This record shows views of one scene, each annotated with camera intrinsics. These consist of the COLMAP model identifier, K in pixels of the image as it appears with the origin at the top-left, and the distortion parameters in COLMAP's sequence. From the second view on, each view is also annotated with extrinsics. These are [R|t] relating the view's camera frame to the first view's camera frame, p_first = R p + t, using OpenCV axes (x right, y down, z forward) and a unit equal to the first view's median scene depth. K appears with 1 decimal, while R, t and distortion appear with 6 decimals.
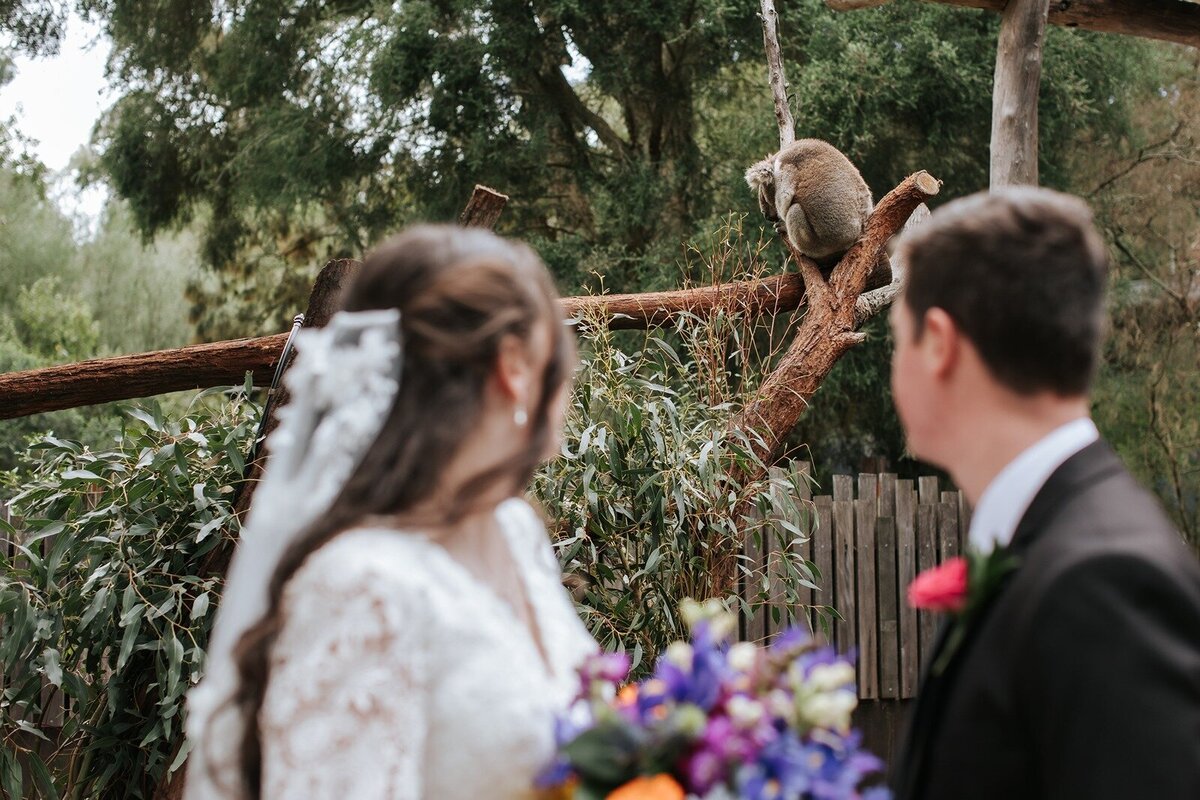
lens RADIAL K [[1873.9, 0, 600.0], [0, 1873.9, 400.0], [0, 0, 1]] dist [0.003714, 0.067349]
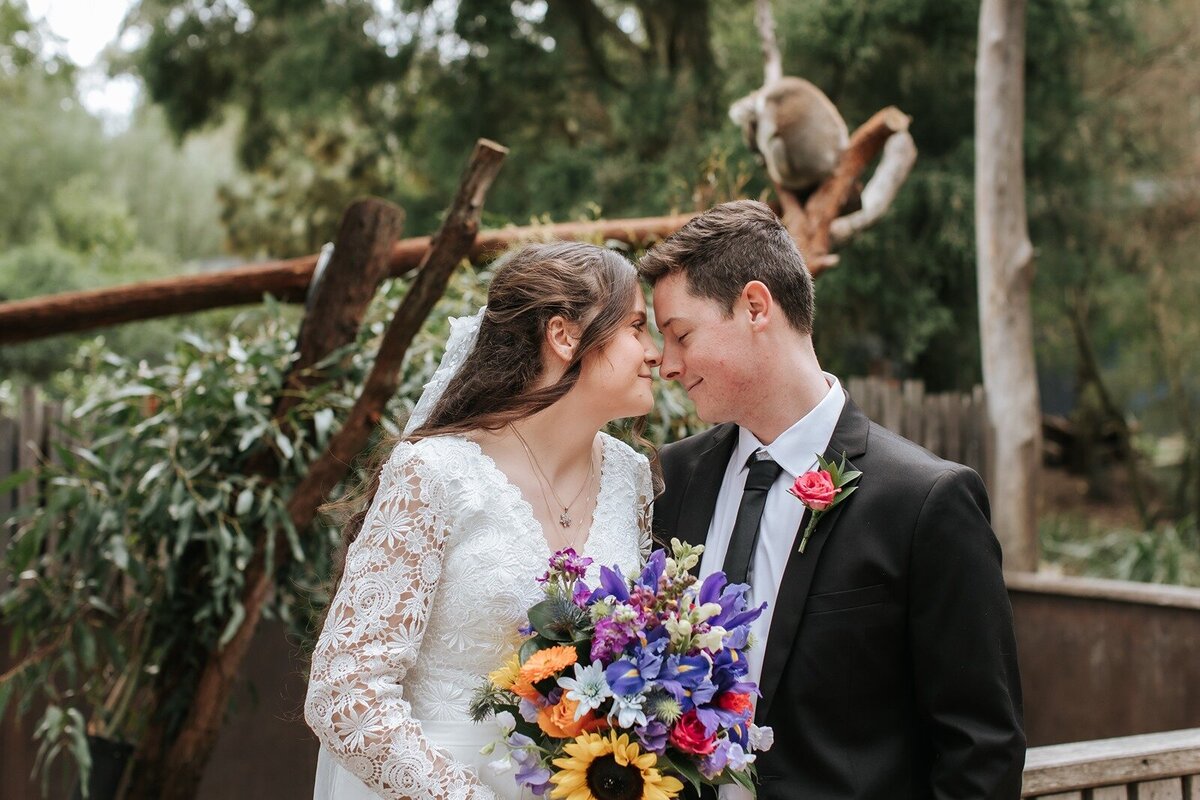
lens RADIAL K [[1873.9, 0, 600.0], [0, 1873.9, 400.0], [0, 0, 1]] dist [0.003714, 0.067349]
pose [[0.999878, 0.002001, -0.015522, 0.017865], [-0.001117, 0.998386, 0.056781, -0.013659], [0.015611, -0.056757, 0.998266, -0.109126]]
